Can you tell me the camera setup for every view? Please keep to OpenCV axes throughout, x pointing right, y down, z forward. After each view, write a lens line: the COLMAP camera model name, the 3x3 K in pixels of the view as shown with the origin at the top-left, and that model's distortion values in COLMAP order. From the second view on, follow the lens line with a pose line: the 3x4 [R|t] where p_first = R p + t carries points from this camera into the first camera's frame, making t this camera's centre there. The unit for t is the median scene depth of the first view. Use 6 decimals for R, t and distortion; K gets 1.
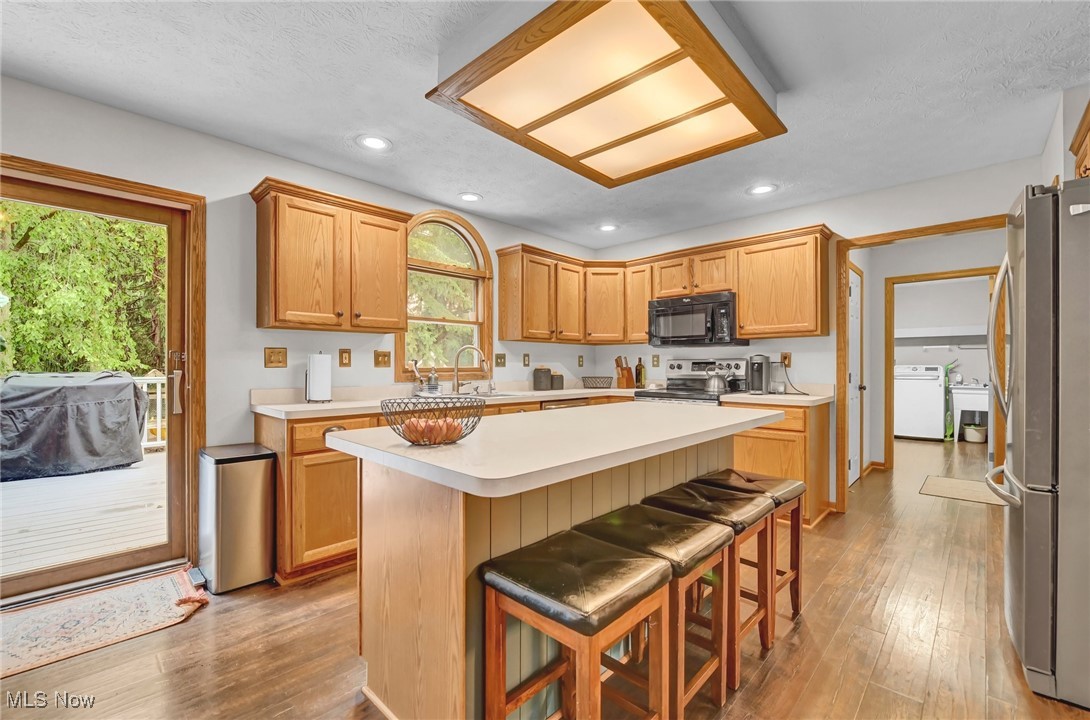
lens RADIAL K [[456.3, 0, 538.5], [0, 456.3, 362.4], [0, 0, 1]] dist [-0.007339, -0.000987]
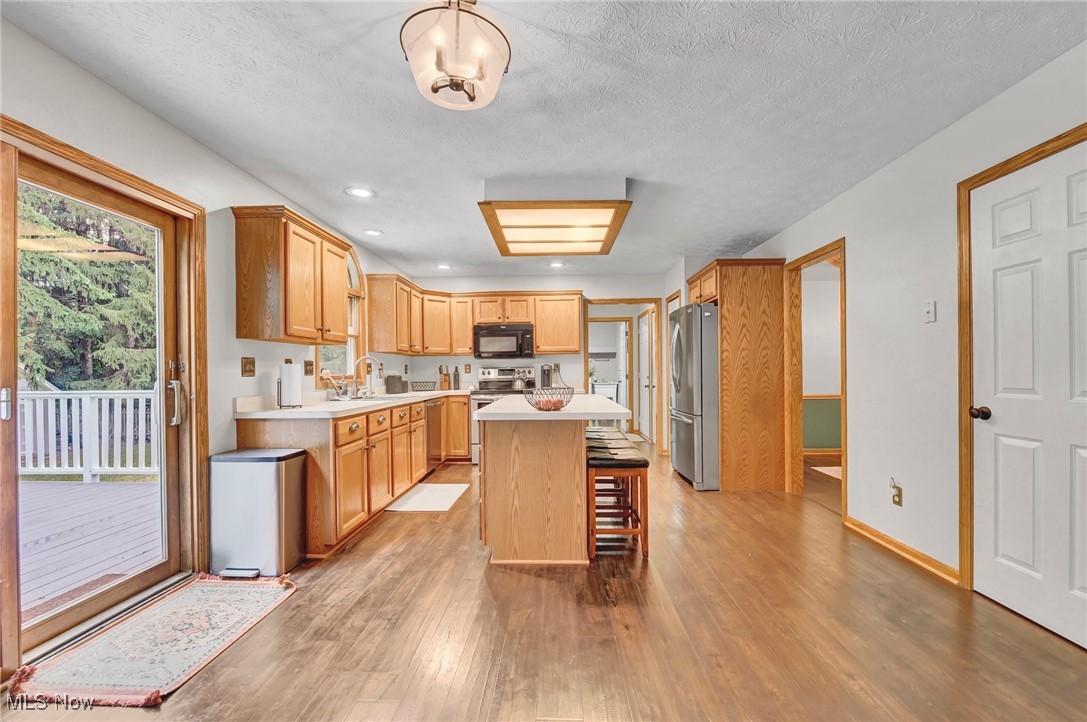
lens RADIAL K [[455.1, 0, 534.7], [0, 455.1, 369.8], [0, 0, 1]] dist [-0.007339, -0.000987]
pose [[0.746107, -0.006798, 0.665792, -0.612473], [0.007345, 0.999971, 0.001980, -0.001298], [-0.665786, 0.003413, 0.746135, -0.167368]]
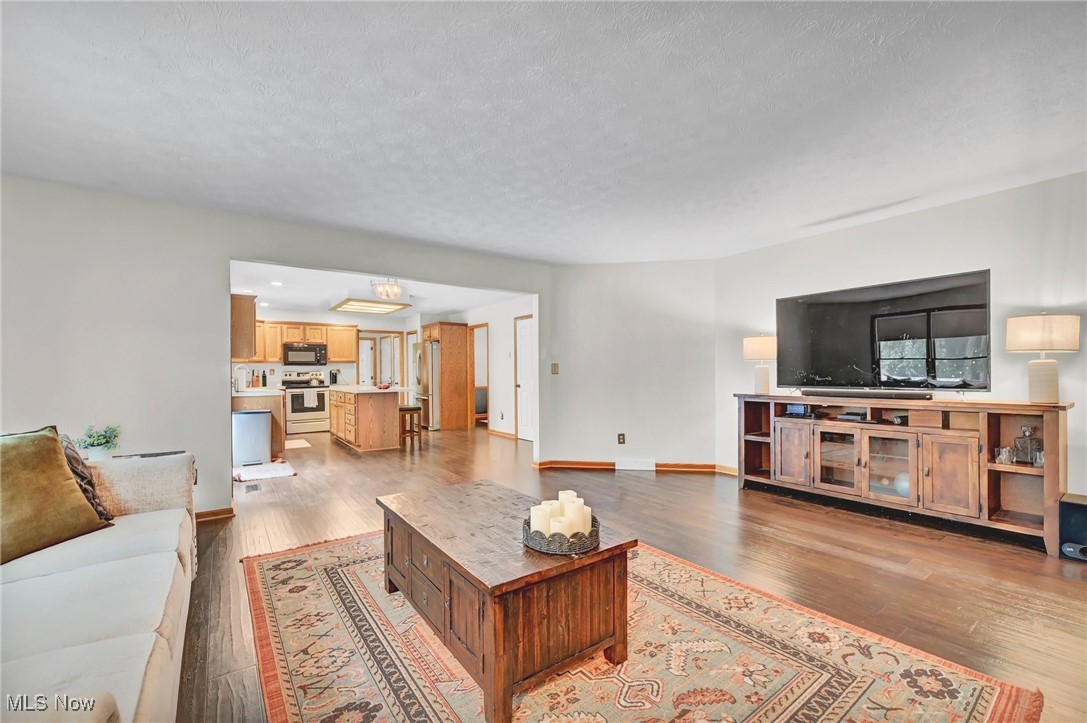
lens RADIAL K [[455.1, 0, 543.7], [0, 455.1, 368.9], [0, 0, 1]] dist [-0.007339, -0.000987]
pose [[0.158957, -0.000649, 0.987285, -1.831941], [0.002201, 0.999998, 0.000302, -0.019896], [-0.987283, 0.002125, 0.158958, -0.561112]]
